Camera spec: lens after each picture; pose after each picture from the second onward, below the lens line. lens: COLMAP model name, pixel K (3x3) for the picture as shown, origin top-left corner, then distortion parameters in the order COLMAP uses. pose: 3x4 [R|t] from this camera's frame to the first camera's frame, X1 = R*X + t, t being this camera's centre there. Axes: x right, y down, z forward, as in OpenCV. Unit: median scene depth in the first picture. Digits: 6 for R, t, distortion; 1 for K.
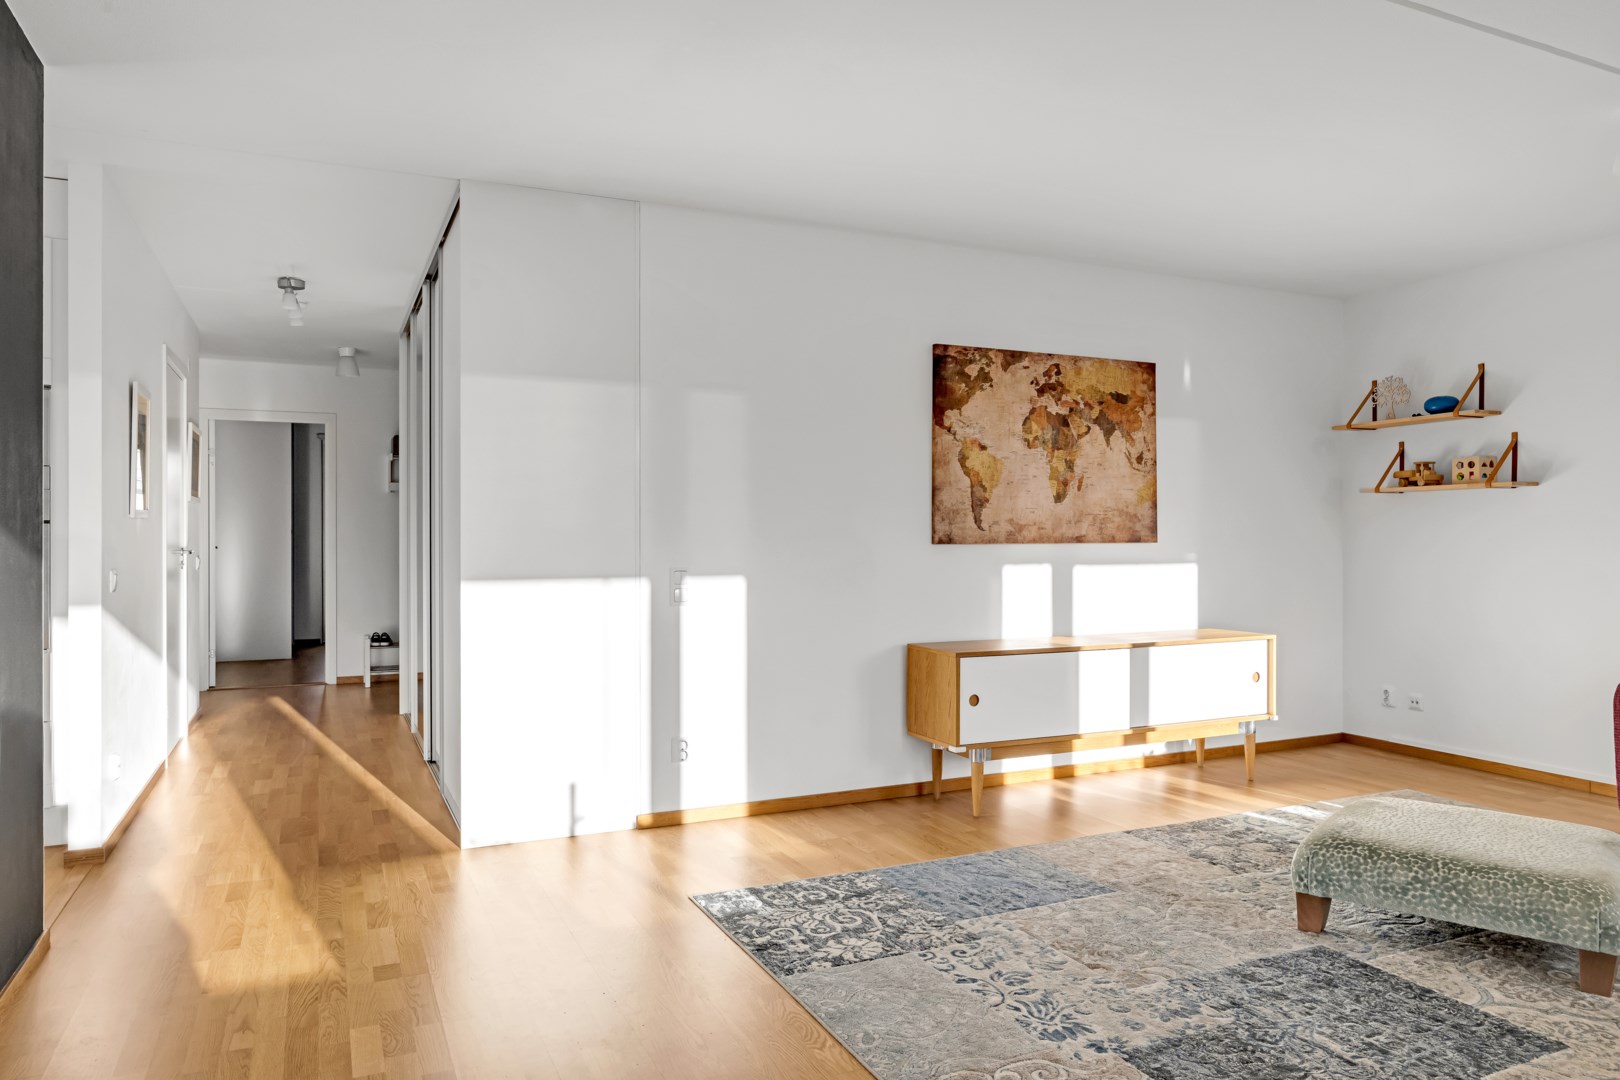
lens RADIAL K [[1062.8, 0, 808.7], [0, 1062.8, 538.2], [0, 0, 1]] dist [0.006631, -0.002987]
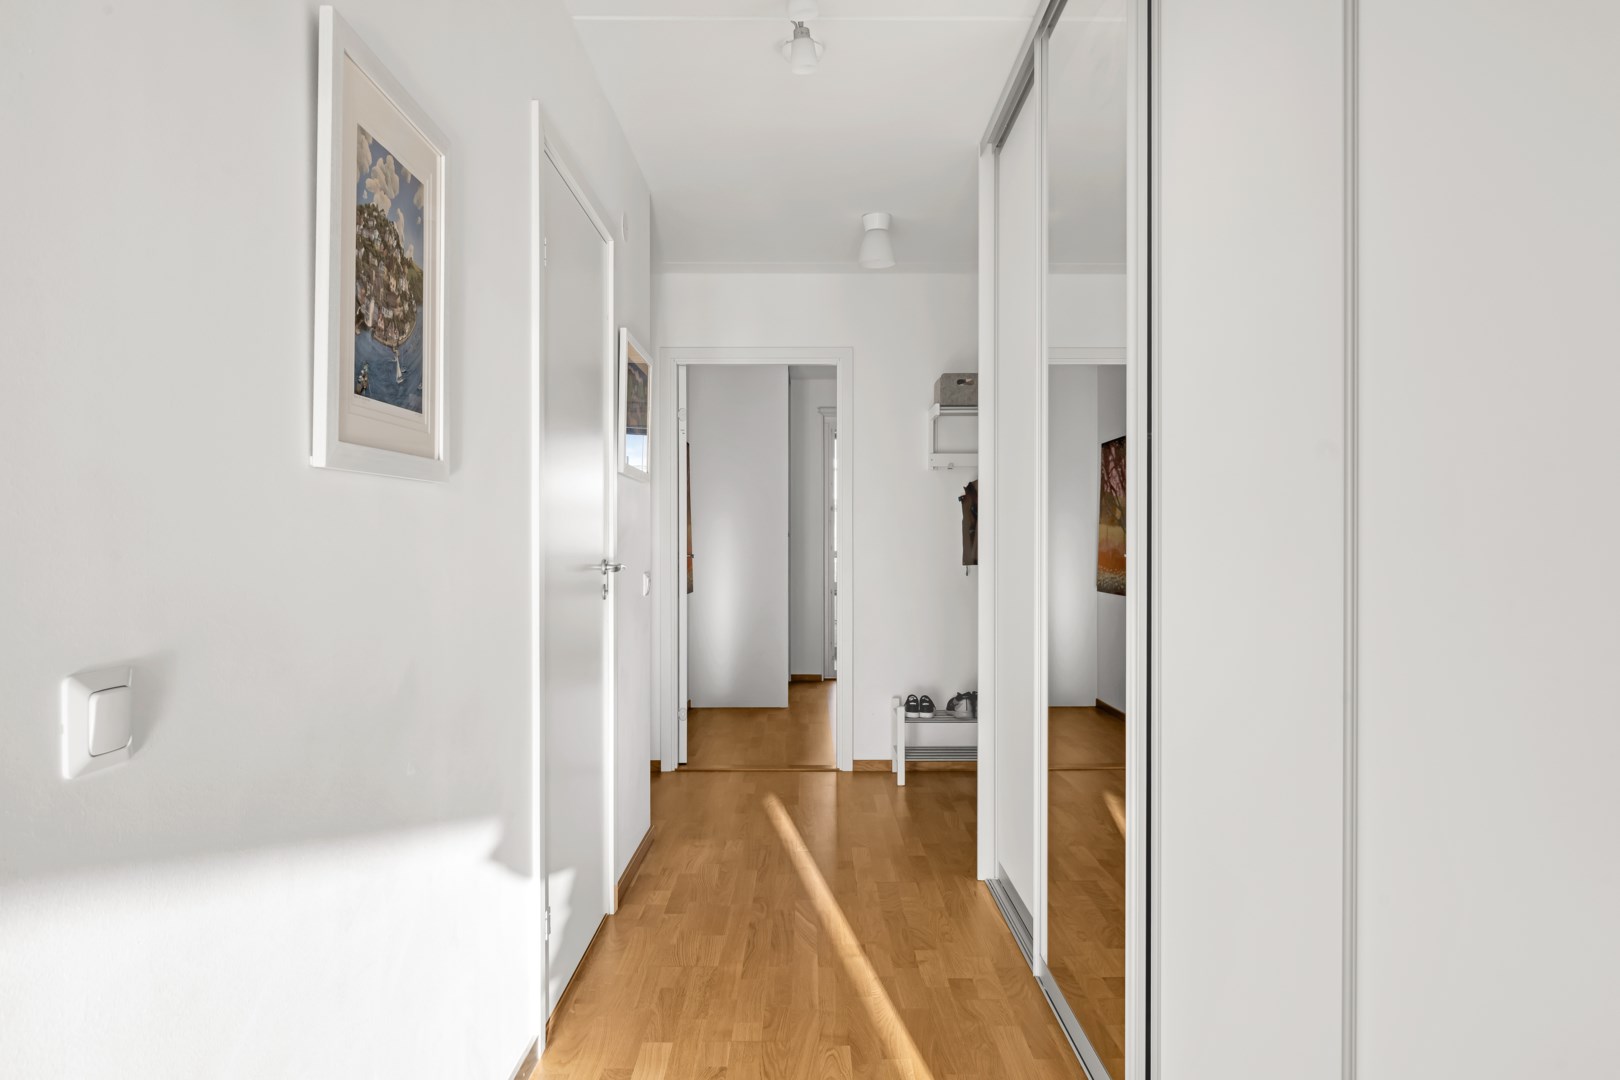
lens RADIAL K [[1062.8, 0, 809.8], [0, 1062.8, 539.0], [0, 0, 1]] dist [0.006631, -0.002987]
pose [[0.909591, -0.000305, -0.415505, -0.205058], [-0.000365, 0.999999, -0.001532, -0.000499], [0.415505, 0.001545, 0.909590, 0.415551]]
